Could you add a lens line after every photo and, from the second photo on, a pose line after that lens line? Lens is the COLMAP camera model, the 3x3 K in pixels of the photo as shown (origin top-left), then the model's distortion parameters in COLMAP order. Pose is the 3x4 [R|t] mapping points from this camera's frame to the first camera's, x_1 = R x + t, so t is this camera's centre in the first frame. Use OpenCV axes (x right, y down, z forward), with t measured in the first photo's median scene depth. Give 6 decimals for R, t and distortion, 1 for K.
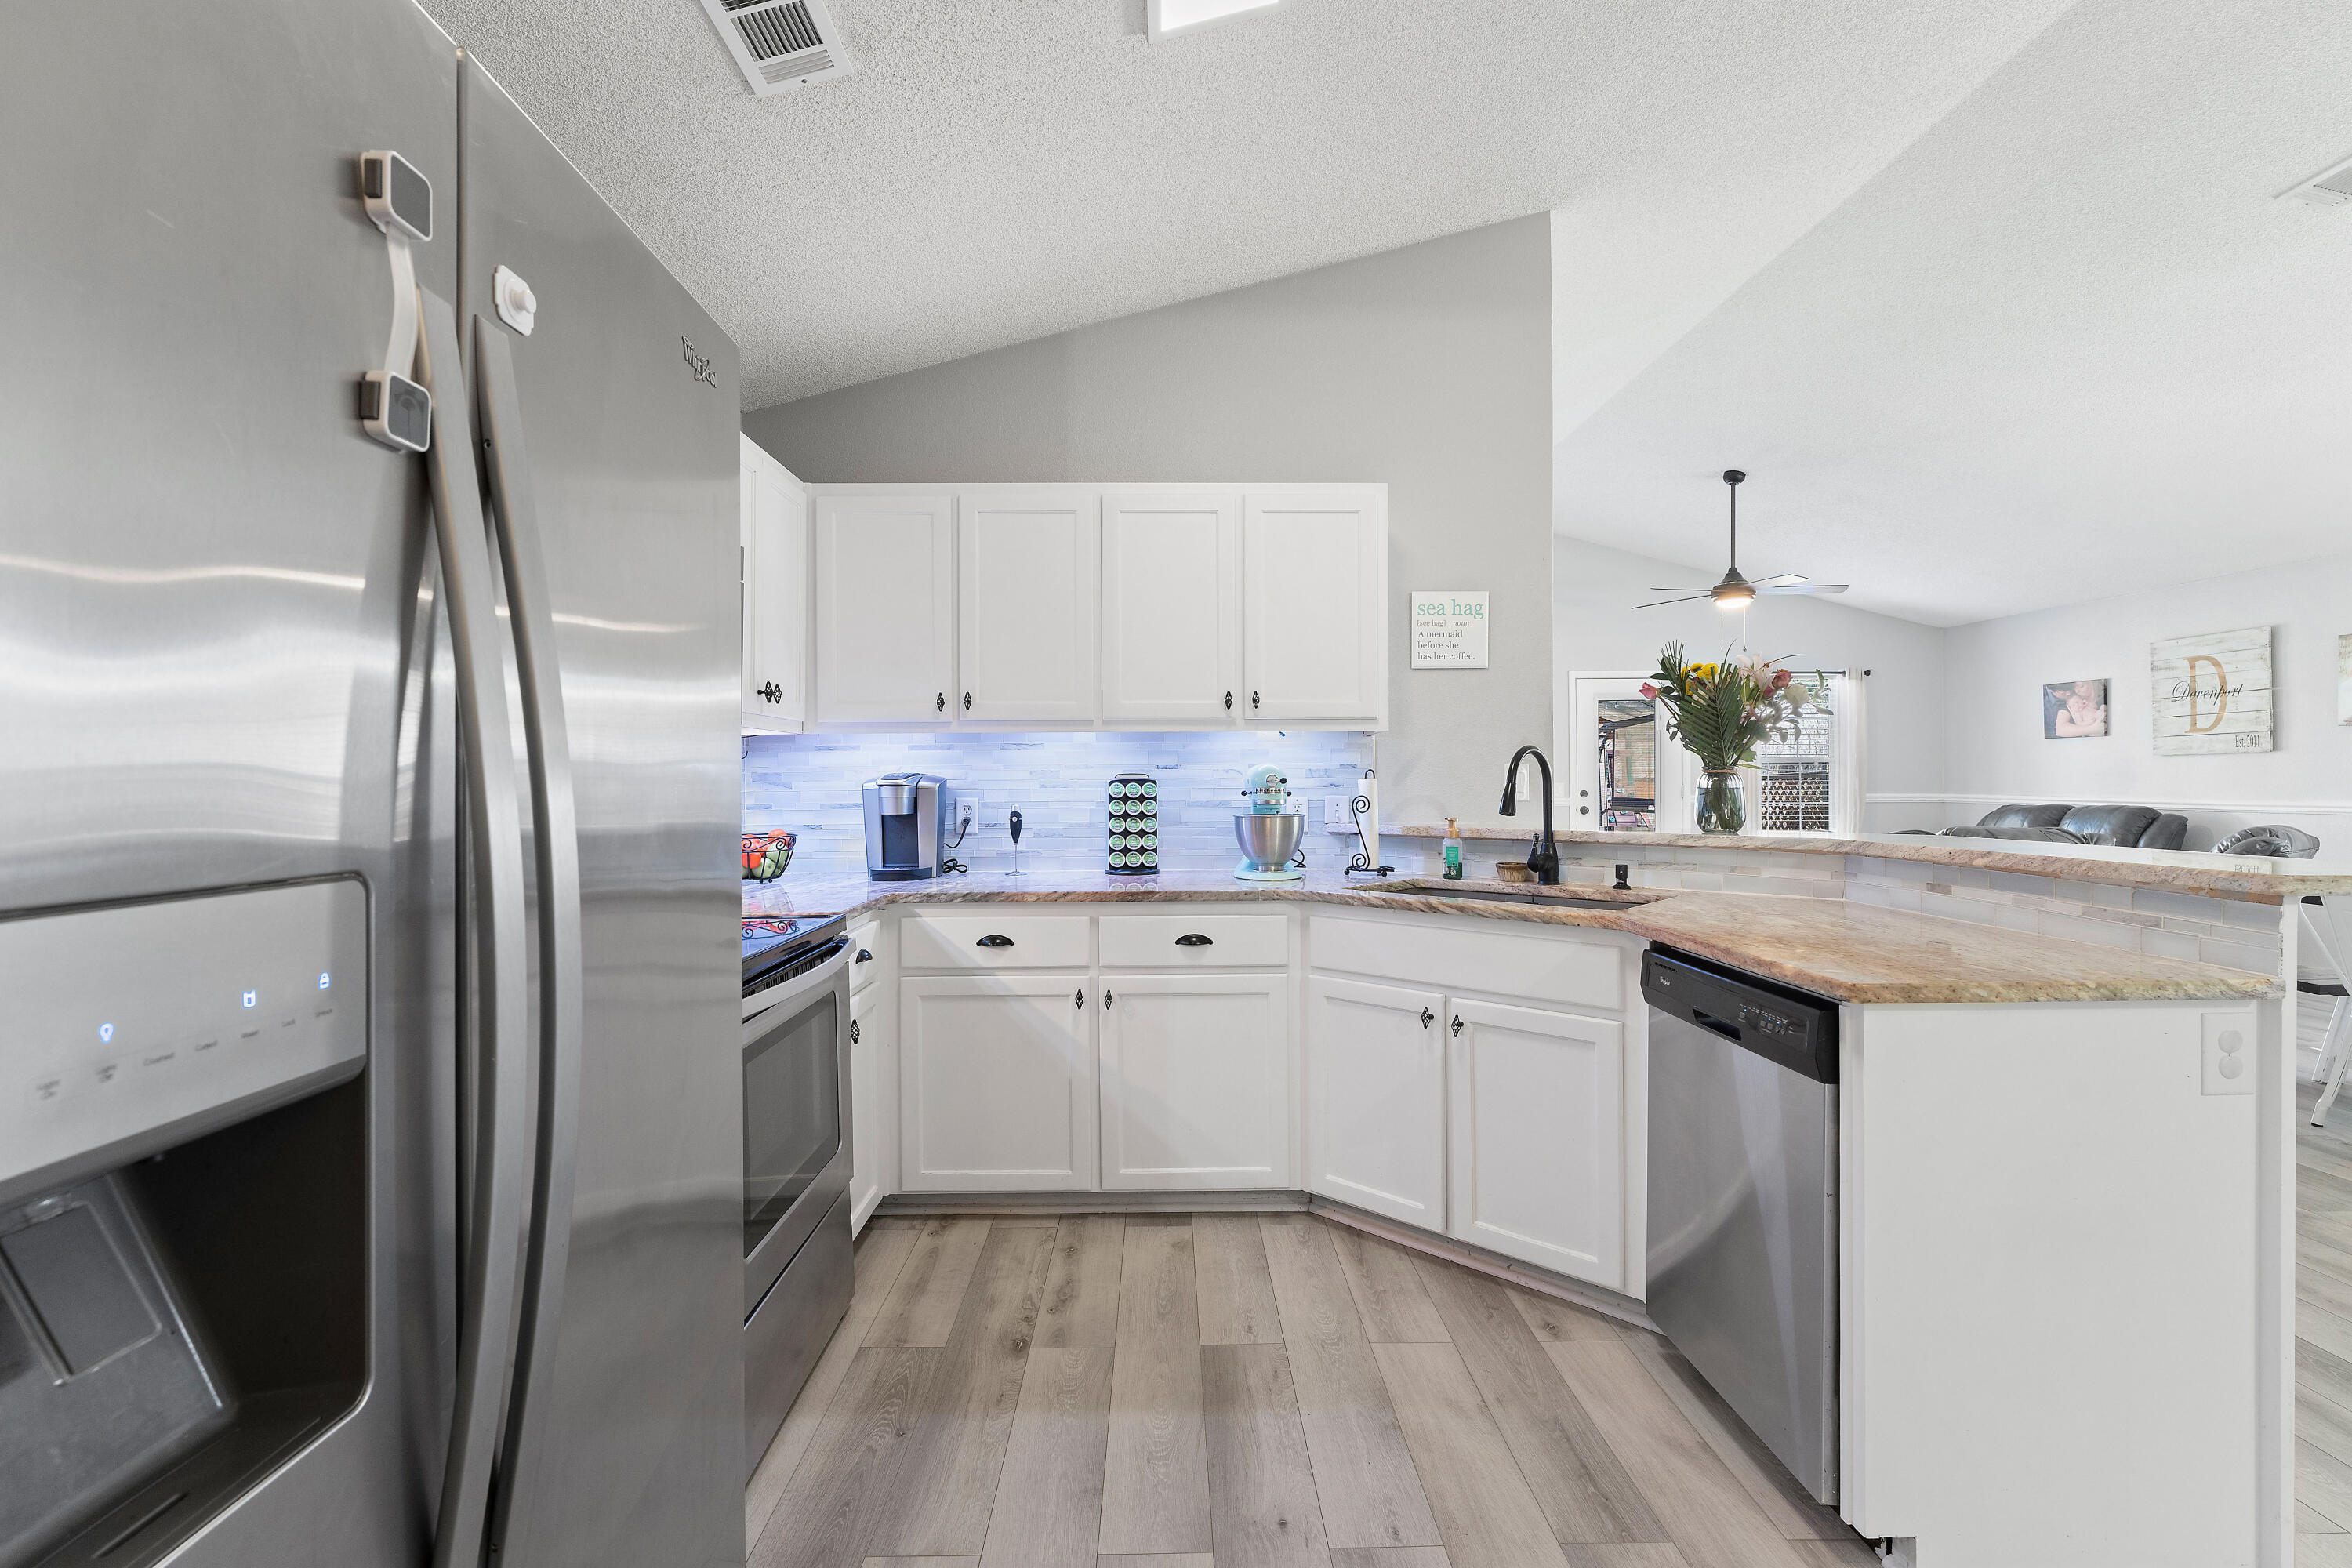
lens RADIAL K [[1047.7, 0, 1175.4], [0, 1047.7, 785.7], [0, 0, 1]] dist [-0.003887, -0.000358]
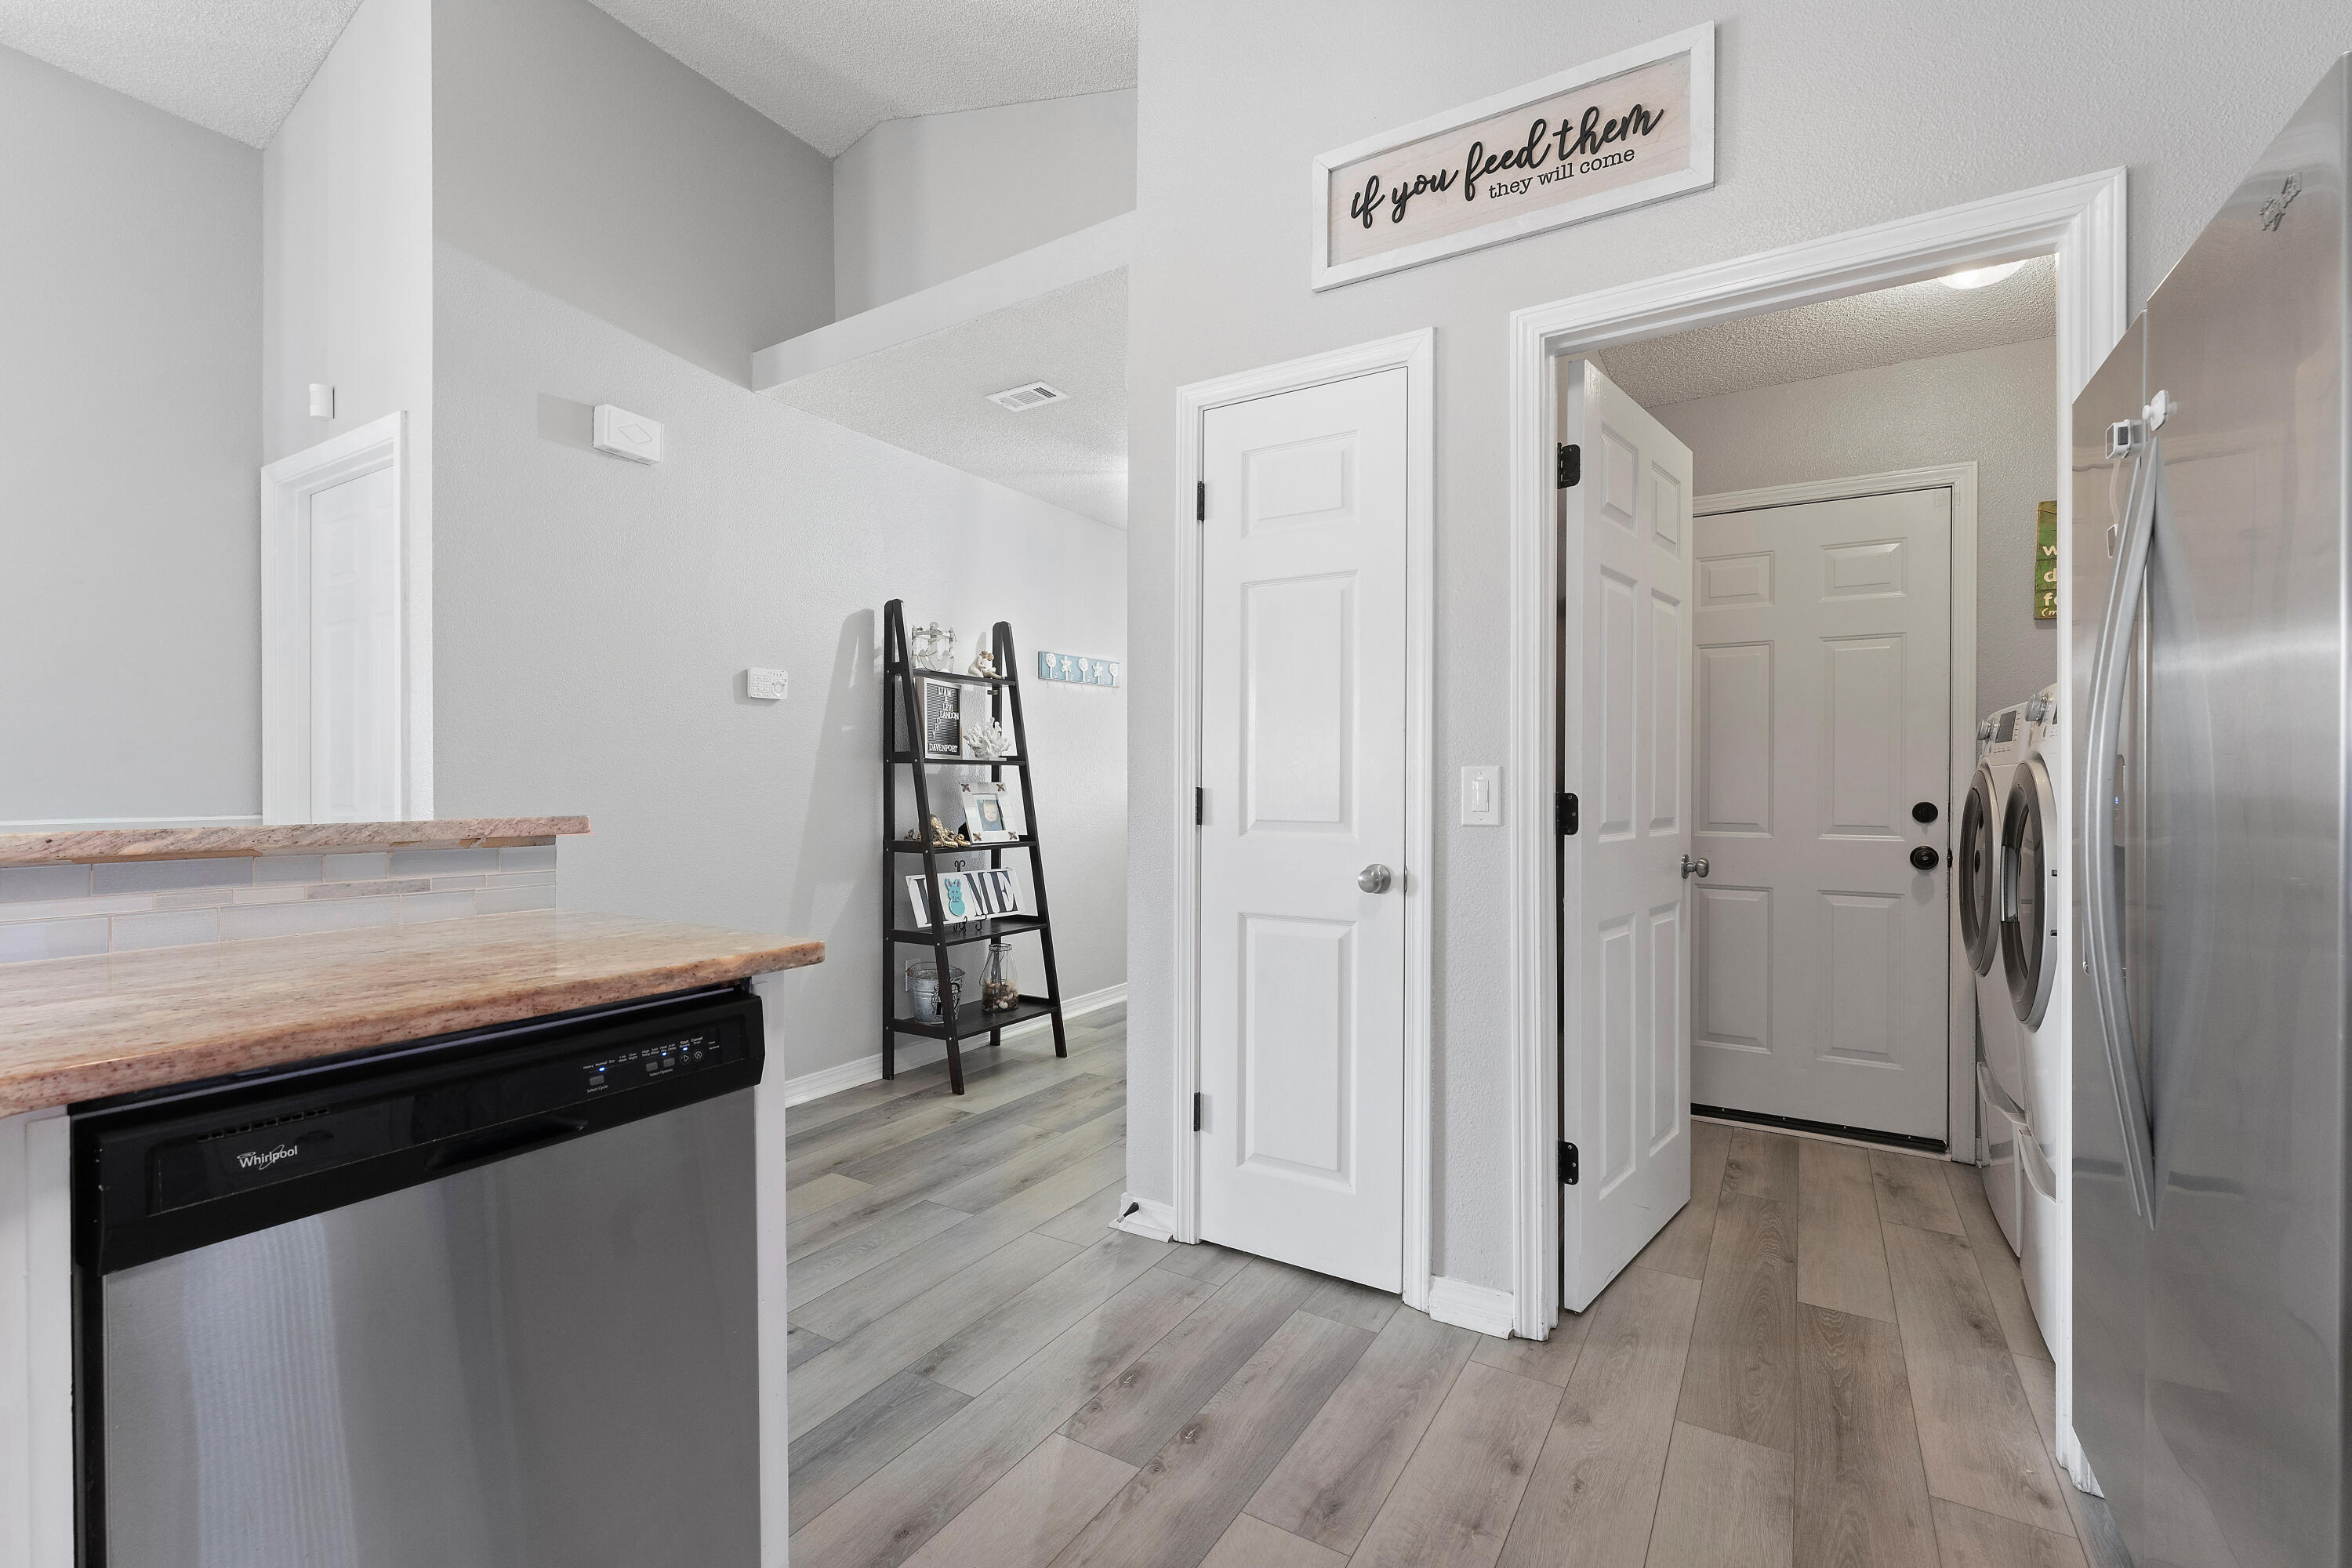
lens RADIAL K [[1005.0, 0, 1178.7], [0, 1005.0, 796.0], [0, 0, 1]] dist [-0.002008, -0.000210]
pose [[-0.851355, -0.003718, 0.524576, -0.038009], [0.006098, 0.999837, 0.016982, 0.022594], [-0.524554, 0.017656, -0.851194, 0.732444]]
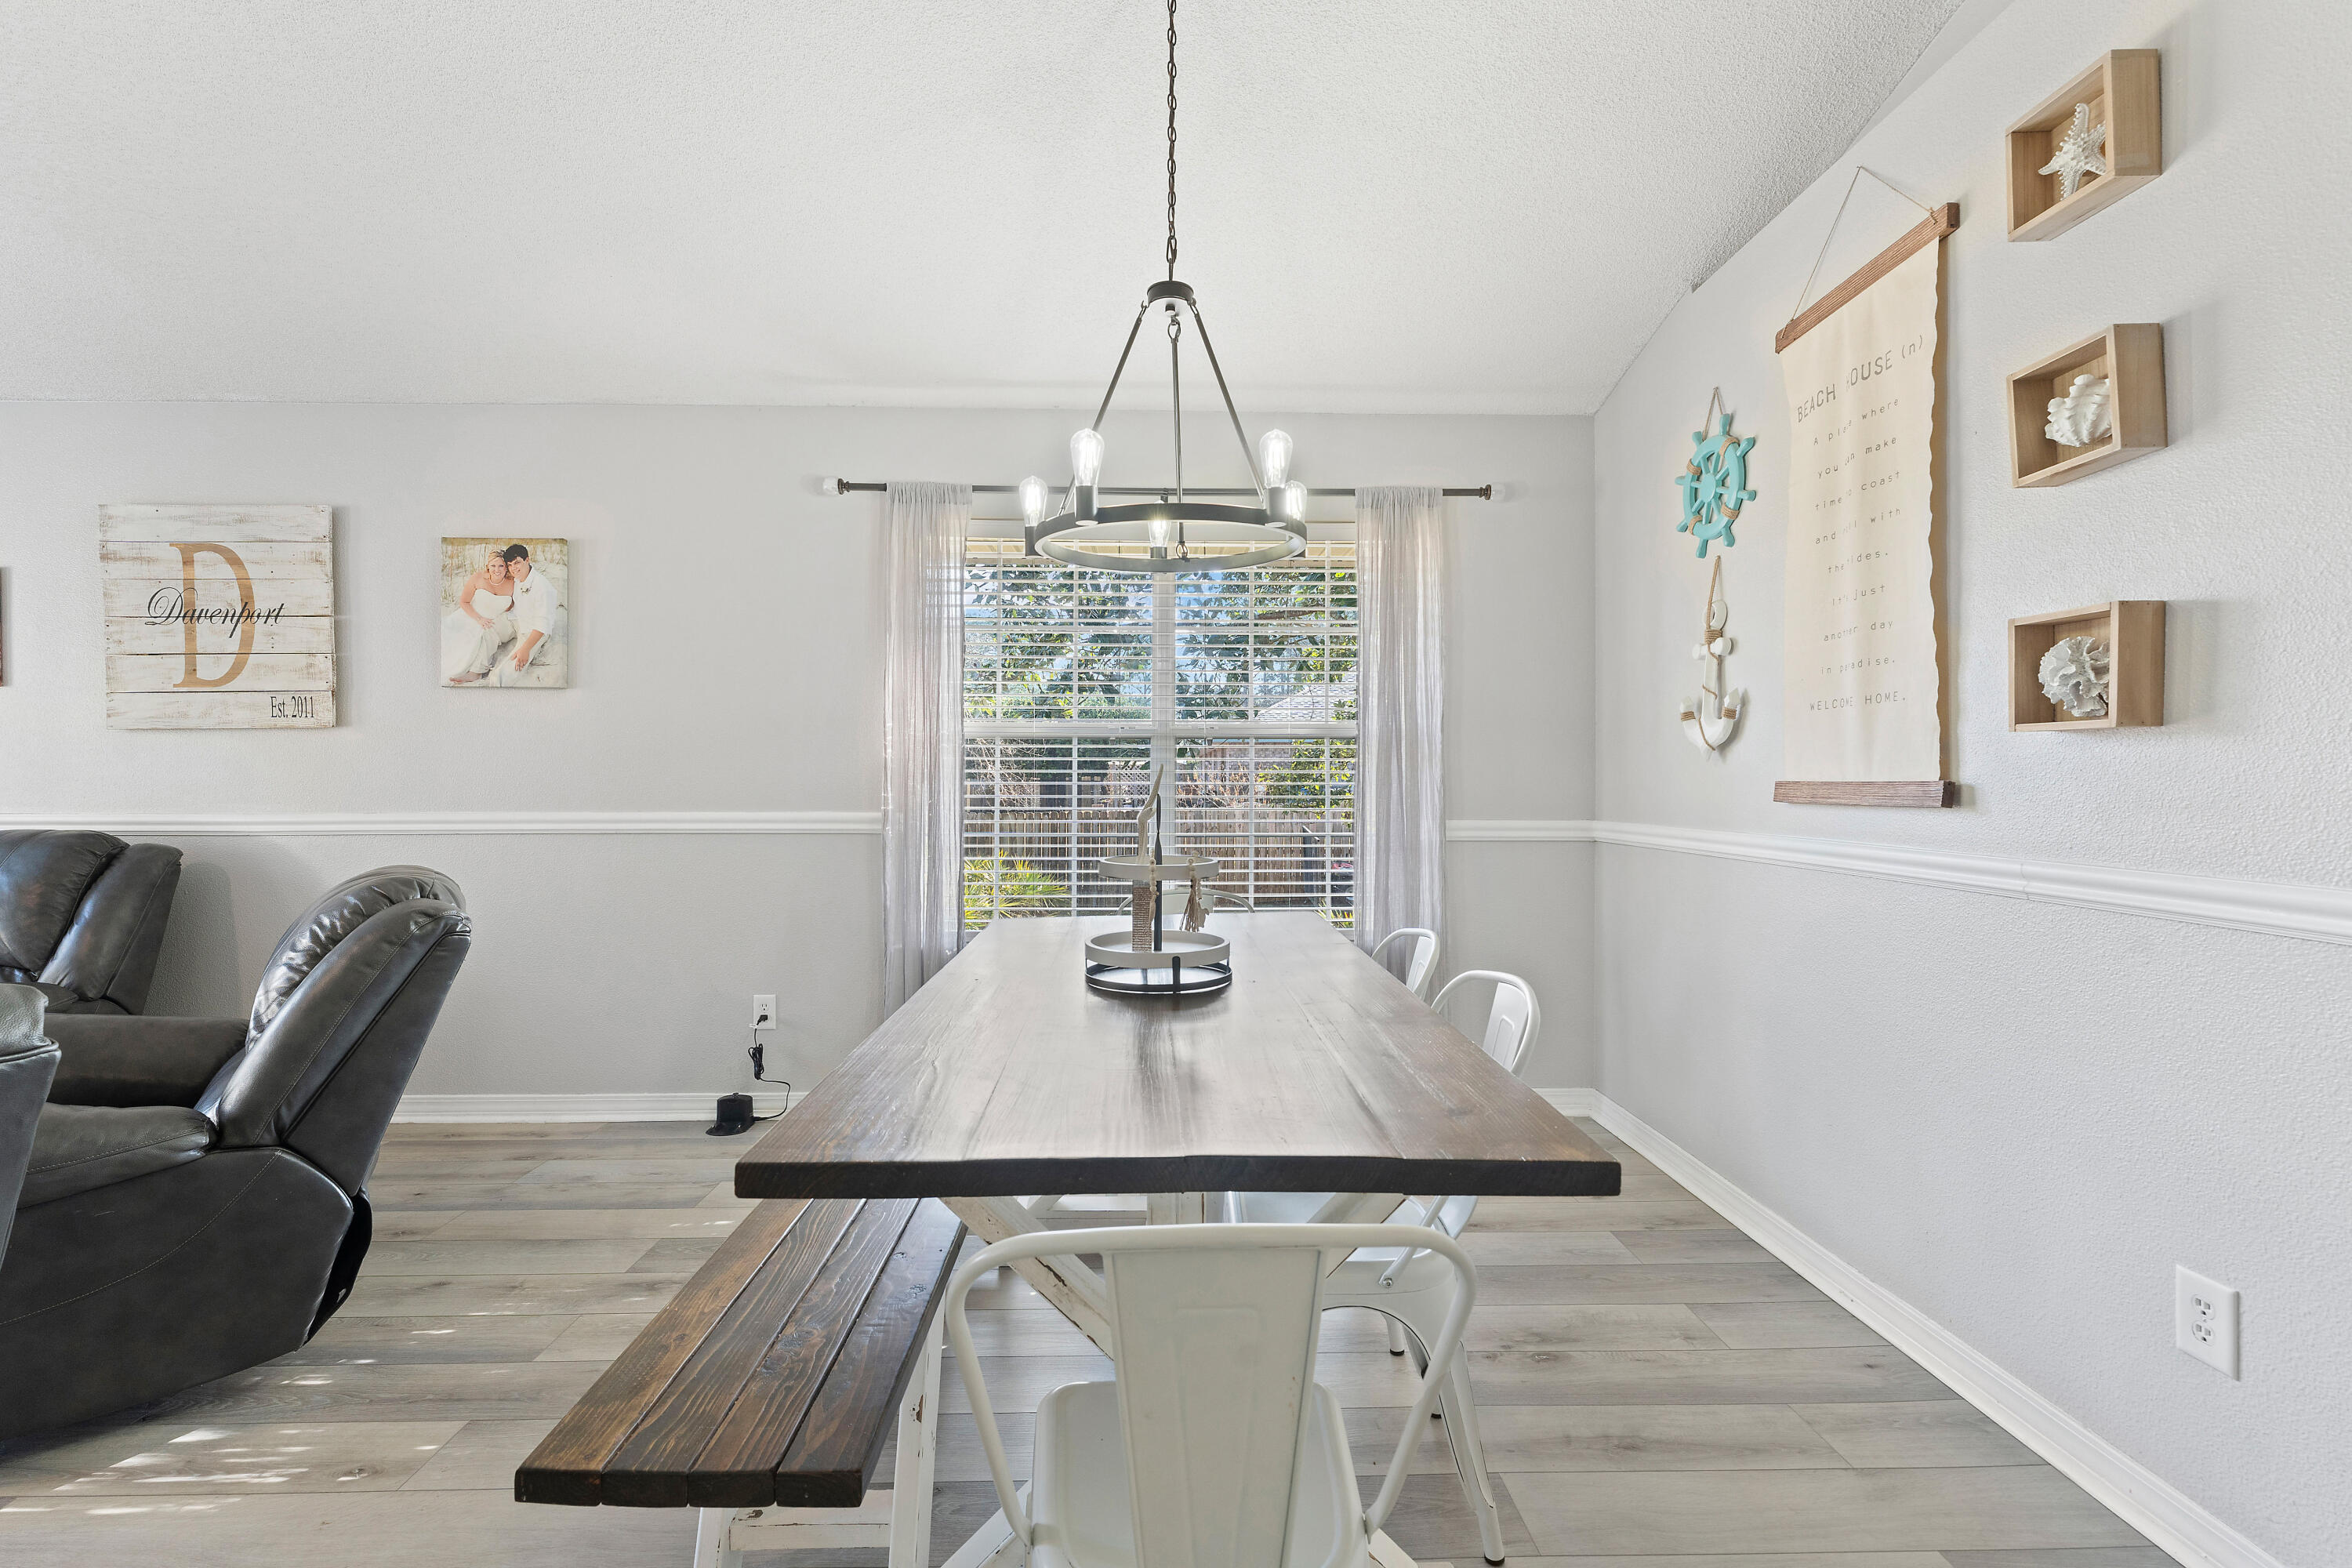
lens RADIAL K [[1005.0, 0, 1166.7], [0, 1005.0, 784.5], [0, 0, 1]] dist [-0.002008, -0.000210]
pose [[-0.016200, 0.001105, 0.999868, 0.957888], [0.007553, 0.999971, -0.000983, 0.005115], [-0.999840, 0.007536, -0.016208, 1.069782]]
